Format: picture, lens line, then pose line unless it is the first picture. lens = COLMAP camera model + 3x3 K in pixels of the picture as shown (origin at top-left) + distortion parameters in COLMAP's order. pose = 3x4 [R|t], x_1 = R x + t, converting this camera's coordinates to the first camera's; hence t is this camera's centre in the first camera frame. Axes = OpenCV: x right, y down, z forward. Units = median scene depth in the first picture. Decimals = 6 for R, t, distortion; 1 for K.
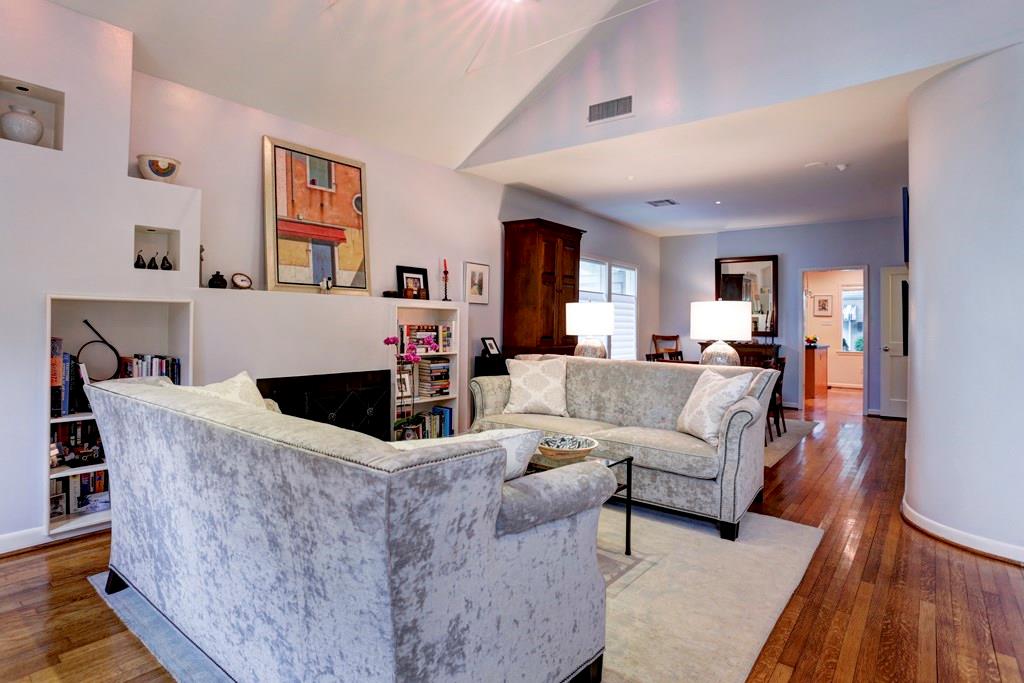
lens RADIAL K [[535.1, 0, 504.5], [0, 535.1, 319.6], [0, 0, 1]] dist [-0.050957, 0.020903]
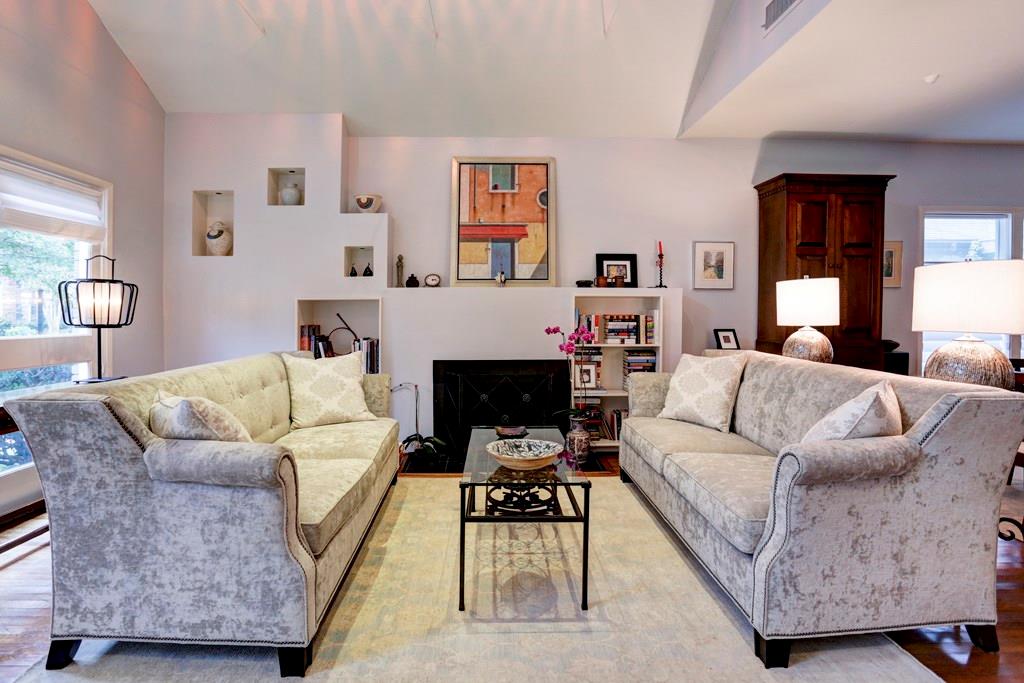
lens RADIAL K [[535.1, 0, 536.1], [0, 535.1, 320.6], [0, 0, 1]] dist [-0.050957, 0.020903]
pose [[0.657565, -0.005764, -0.753376, 0.501571], [0.012546, 0.999916, 0.003300, 0.017274], [0.753294, -0.011622, 0.657582, 0.299472]]
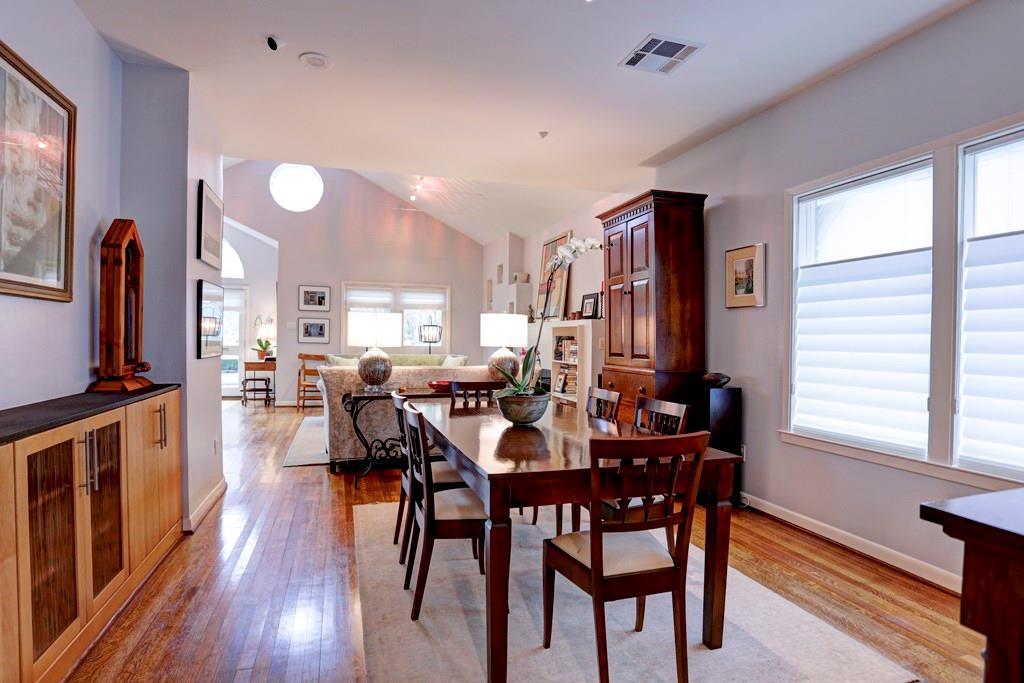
lens RADIAL K [[572.8, 0, 481.3], [0, 572.8, 356.9], [0, 0, 1]] dist [-0.030546, 0.002105]
pose [[-0.603749, 0.002419, -0.797171, 1.160842], [-0.019994, 0.999635, 0.018176, 0.032646], [0.796923, 0.026913, -0.603480, 1.796005]]
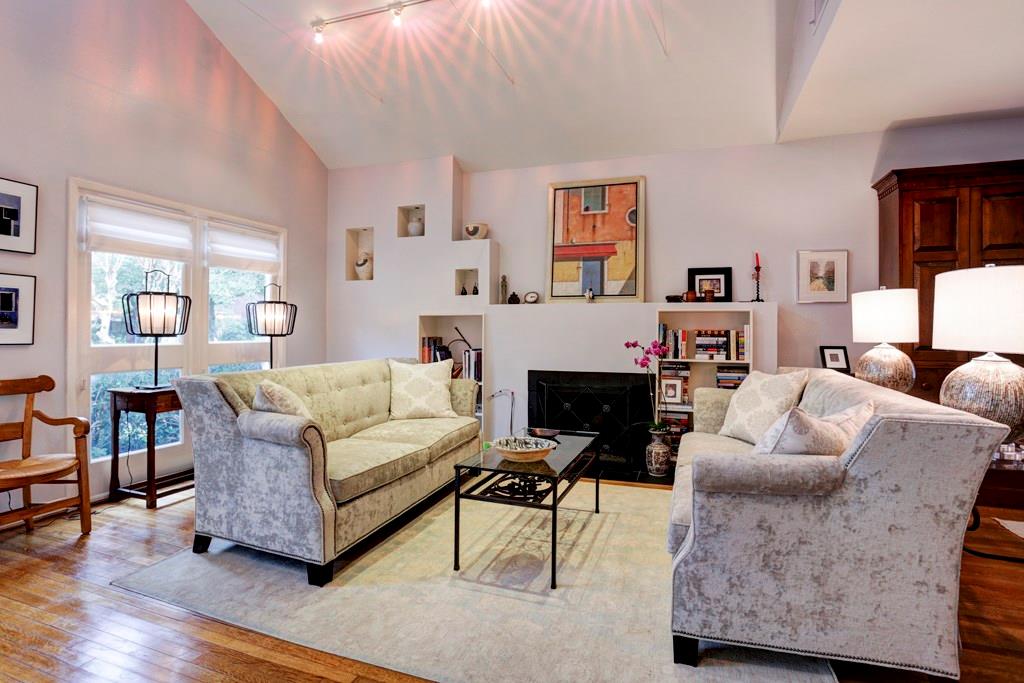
lens RADIAL K [[535.1, 0, 506.3], [0, 535.1, 331.3], [0, 0, 1]] dist [-0.050957, 0.020903]
pose [[0.326412, -0.008435, -0.945190, 0.652785], [0.002358, 0.999964, -0.008110, 0.021432], [0.945225, 0.000418, 0.326420, 0.409532]]
